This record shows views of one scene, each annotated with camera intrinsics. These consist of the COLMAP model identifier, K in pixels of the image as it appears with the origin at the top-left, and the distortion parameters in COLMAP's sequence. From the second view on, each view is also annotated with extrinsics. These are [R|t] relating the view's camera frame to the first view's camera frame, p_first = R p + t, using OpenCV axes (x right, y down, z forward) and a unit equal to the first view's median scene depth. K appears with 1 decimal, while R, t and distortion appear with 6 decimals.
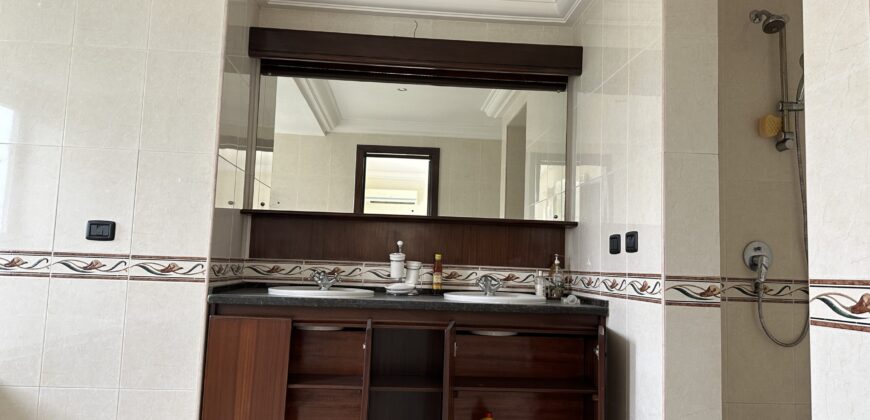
lens RADIAL K [[601.2, 0, 432.3], [0, 601.2, 206.2], [0, 0, 1]] dist [0.018508, -0.023872]
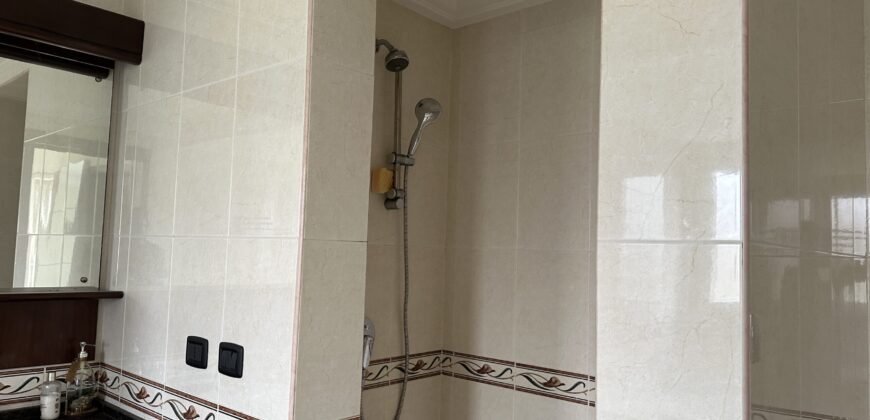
lens RADIAL K [[601.2, 0, 433.2], [0, 601.2, 208.1], [0, 0, 1]] dist [0.018508, -0.023872]
pose [[0.711563, 0.036470, 0.701675, 0.021000], [-0.072762, 0.997107, 0.021962, -0.117537], [-0.698845, -0.066683, 0.712158, 0.346781]]
